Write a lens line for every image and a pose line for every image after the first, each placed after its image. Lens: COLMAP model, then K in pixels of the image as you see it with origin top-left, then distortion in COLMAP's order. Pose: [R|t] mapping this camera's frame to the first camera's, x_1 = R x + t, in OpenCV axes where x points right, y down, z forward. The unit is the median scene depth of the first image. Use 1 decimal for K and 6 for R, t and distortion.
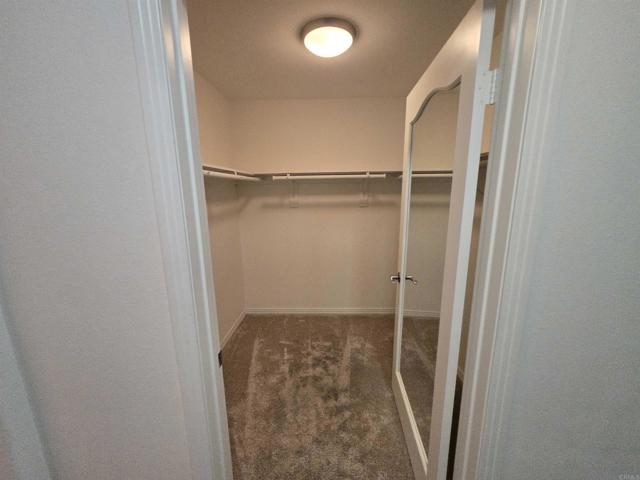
lens RADIAL K [[253.1, 0, 320.9], [0, 253.1, 237.5], [0, 0, 1]] dist [0.002100, -0.000002]
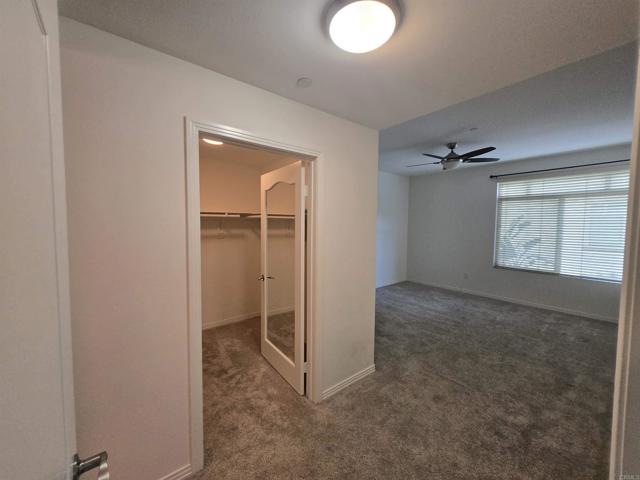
lens RADIAL K [[253.1, 0, 318.5], [0, 253.1, 237.6], [0, 0, 1]] dist [0.002100, -0.000002]
pose [[0.766544, -0.014804, 0.642021, -0.418407], [0.108257, 0.988406, -0.106463, 0.102181], [-0.633001, 0.151112, 0.759259, -0.465010]]
